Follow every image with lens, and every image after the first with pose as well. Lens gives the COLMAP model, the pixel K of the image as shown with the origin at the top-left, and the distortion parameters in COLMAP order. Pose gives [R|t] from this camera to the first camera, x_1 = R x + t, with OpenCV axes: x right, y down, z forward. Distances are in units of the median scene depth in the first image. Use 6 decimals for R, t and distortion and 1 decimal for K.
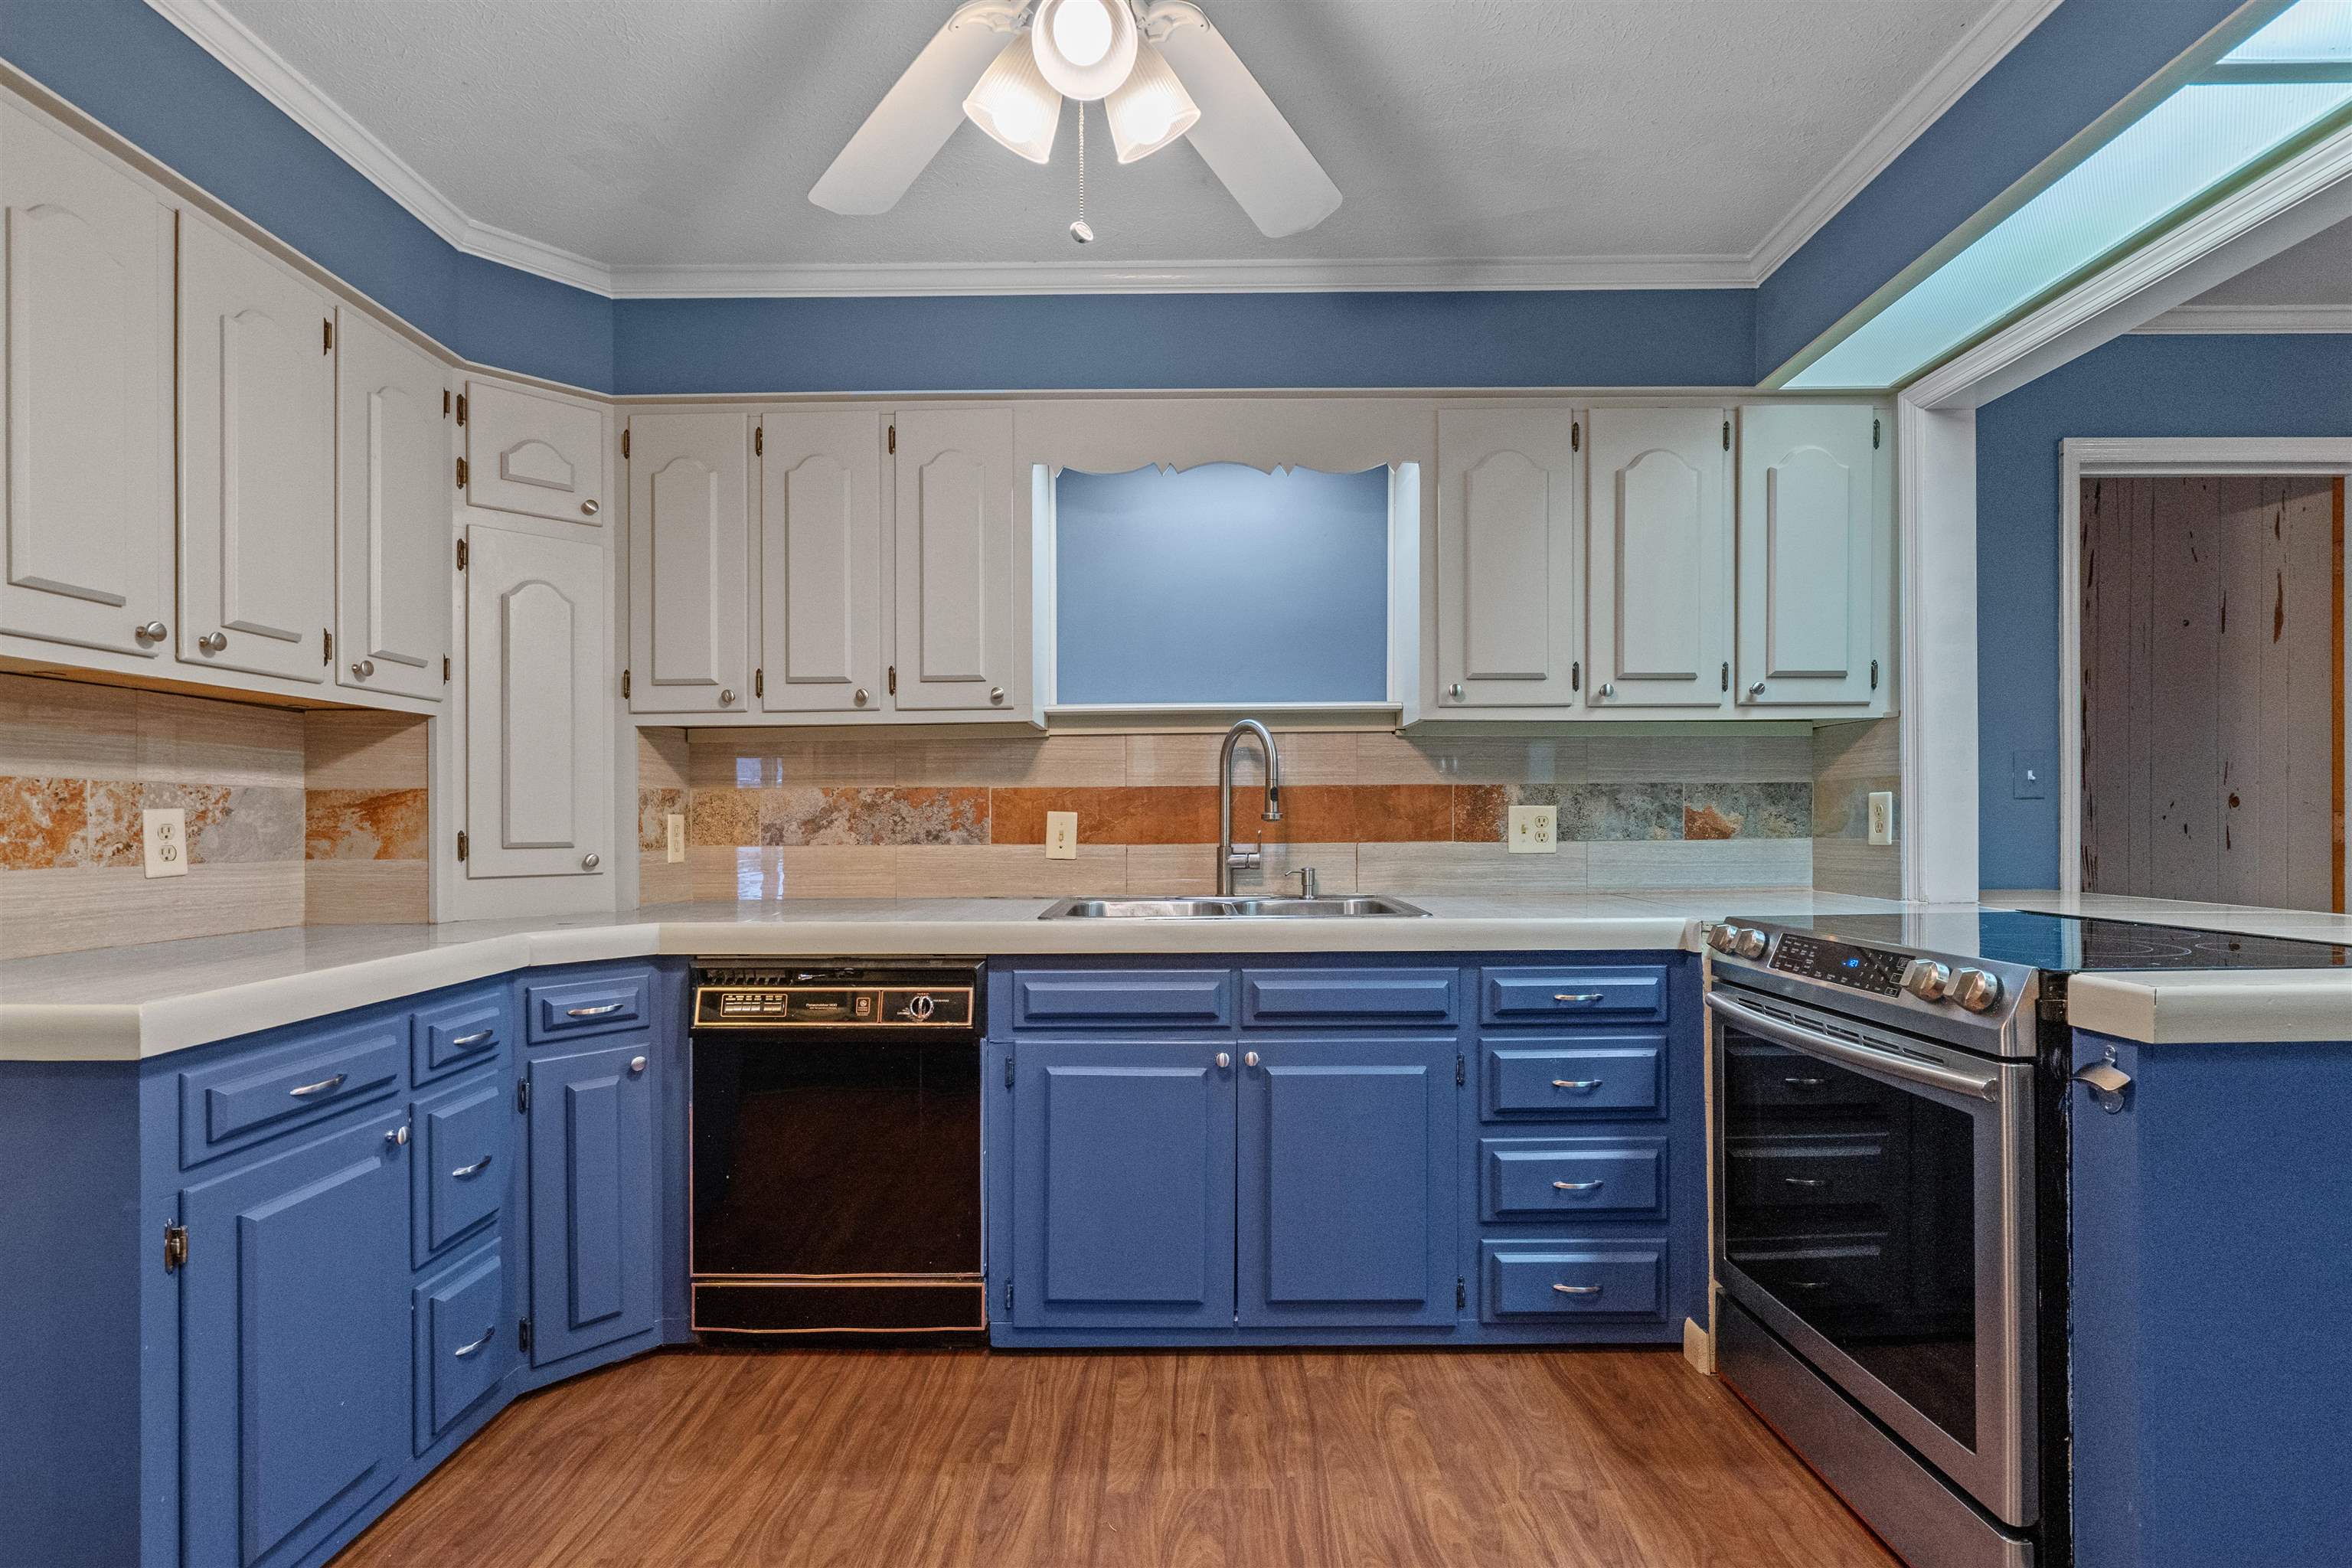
lens RADIAL K [[1060.1, 0, 1174.1], [0, 1060.1, 813.2], [0, 0, 1]] dist [-0.014920, 0.002261]
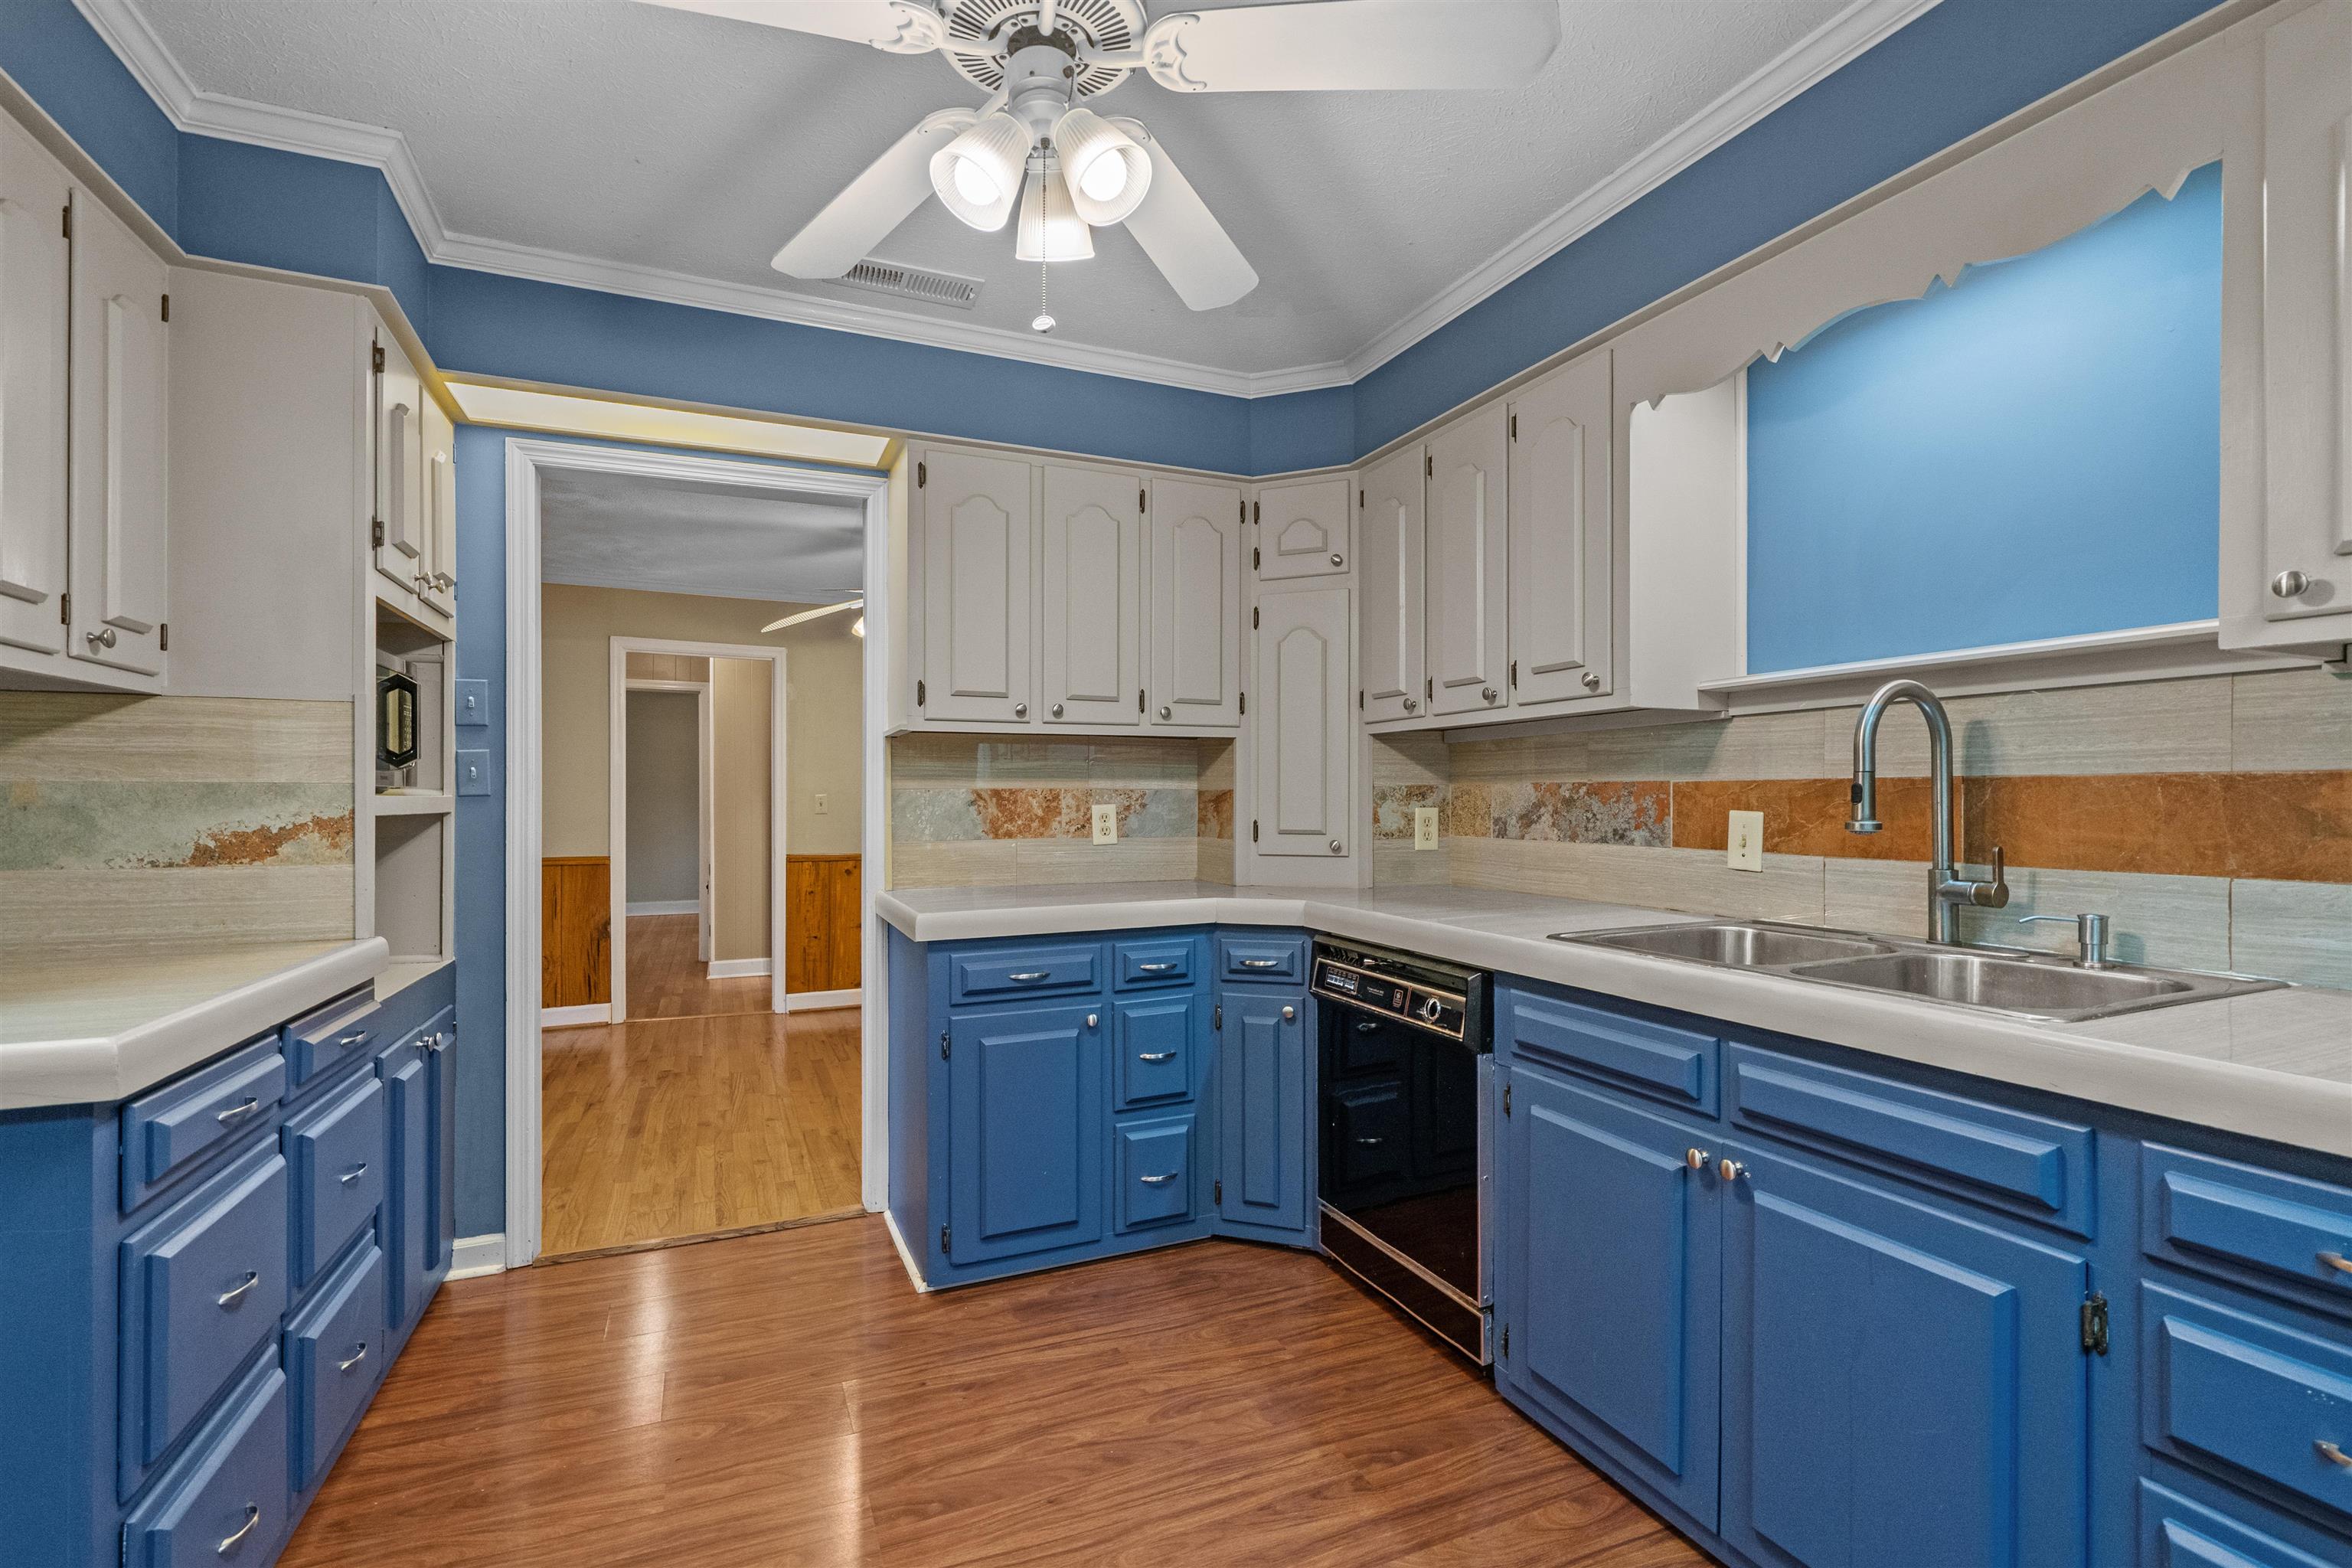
lens RADIAL K [[1060.1, 0, 1182.9], [0, 1060.1, 777.8], [0, 0, 1]] dist [-0.014920, 0.002261]
pose [[0.397459, -0.010383, -0.917561, 0.562477], [0.005758, 0.999945, -0.008821, -0.026834], [0.917602, -0.001778, 0.397497, 0.371456]]
